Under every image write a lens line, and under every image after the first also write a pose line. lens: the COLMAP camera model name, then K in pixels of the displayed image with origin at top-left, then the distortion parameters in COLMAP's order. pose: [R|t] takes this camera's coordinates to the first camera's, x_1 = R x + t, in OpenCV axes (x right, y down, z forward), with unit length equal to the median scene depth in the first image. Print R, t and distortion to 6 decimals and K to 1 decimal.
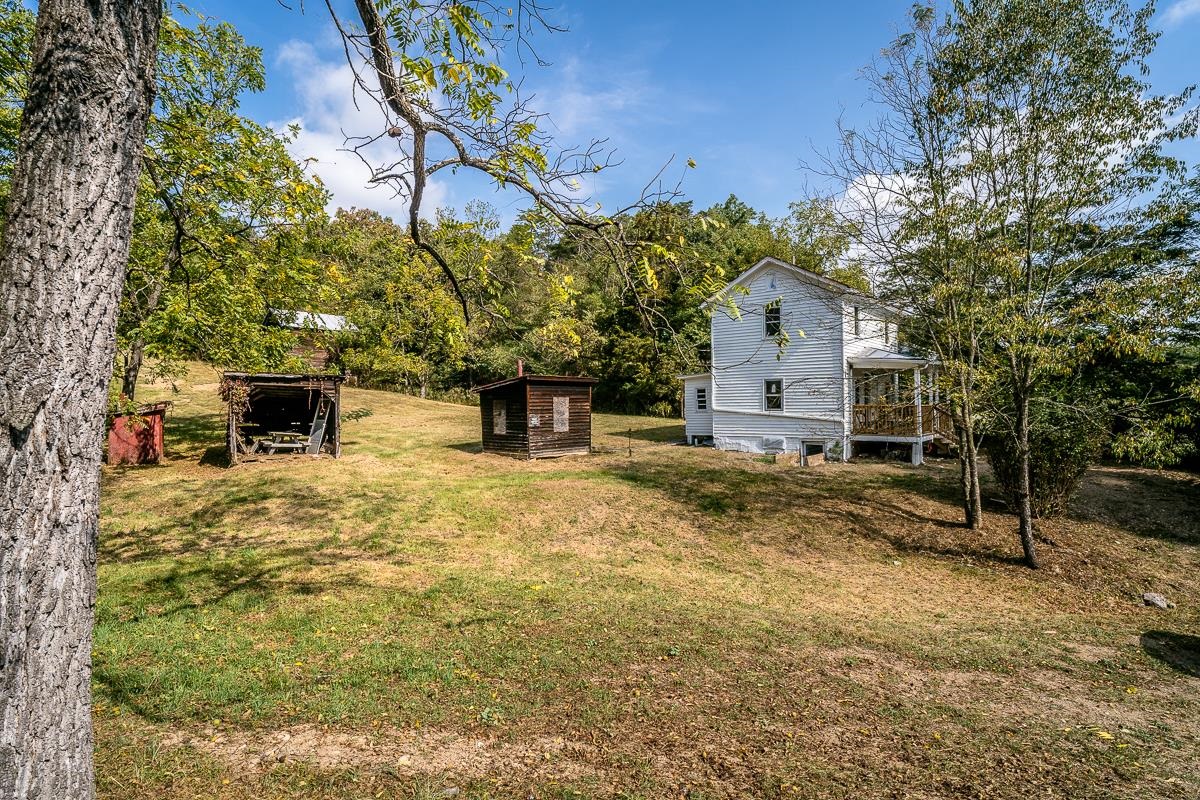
lens RADIAL K [[621.9, 0, 596.4], [0, 621.9, 401.6], [0, 0, 1]] dist [-0.005006, 0.001890]
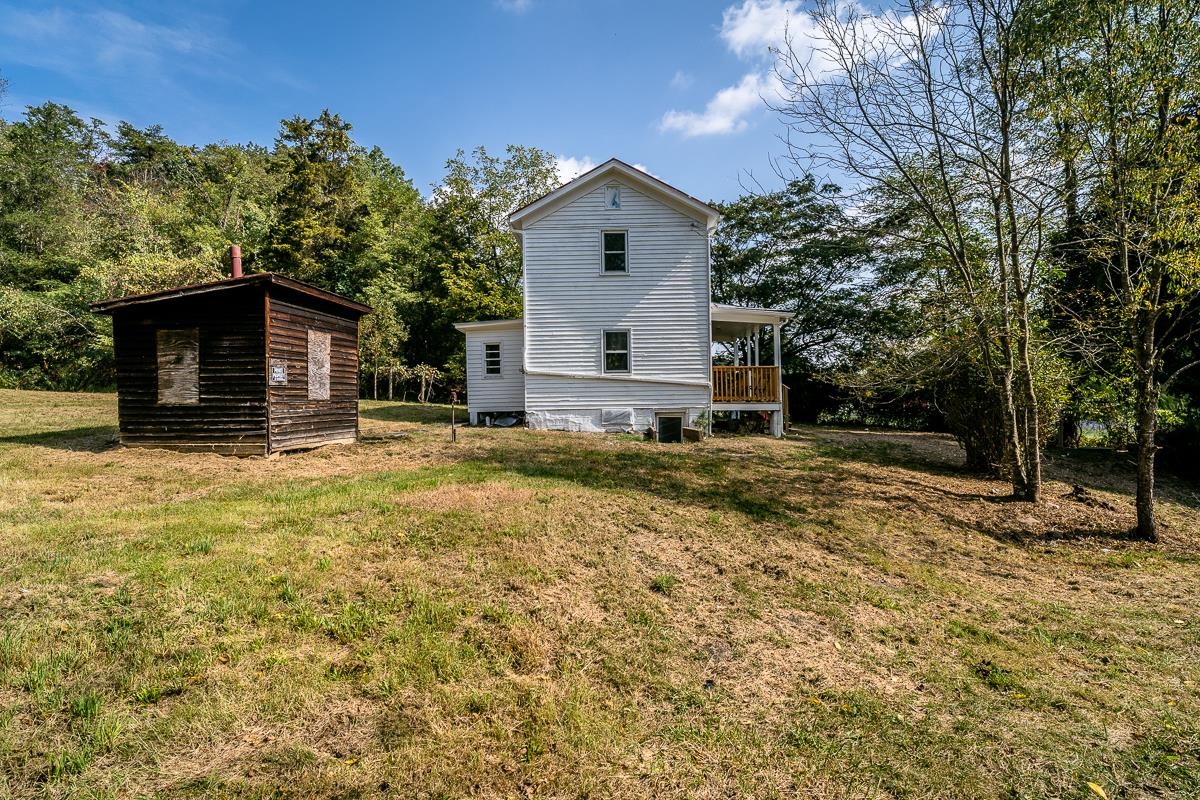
lens RADIAL K [[621.9, 0, 604.5], [0, 621.9, 400.9], [0, 0, 1]] dist [-0.005006, 0.001890]
pose [[0.794759, -0.001339, 0.606924, -0.172585], [-0.000425, 0.999996, 0.002763, 0.045715], [-0.606925, -0.002454, 0.794755, 0.424338]]
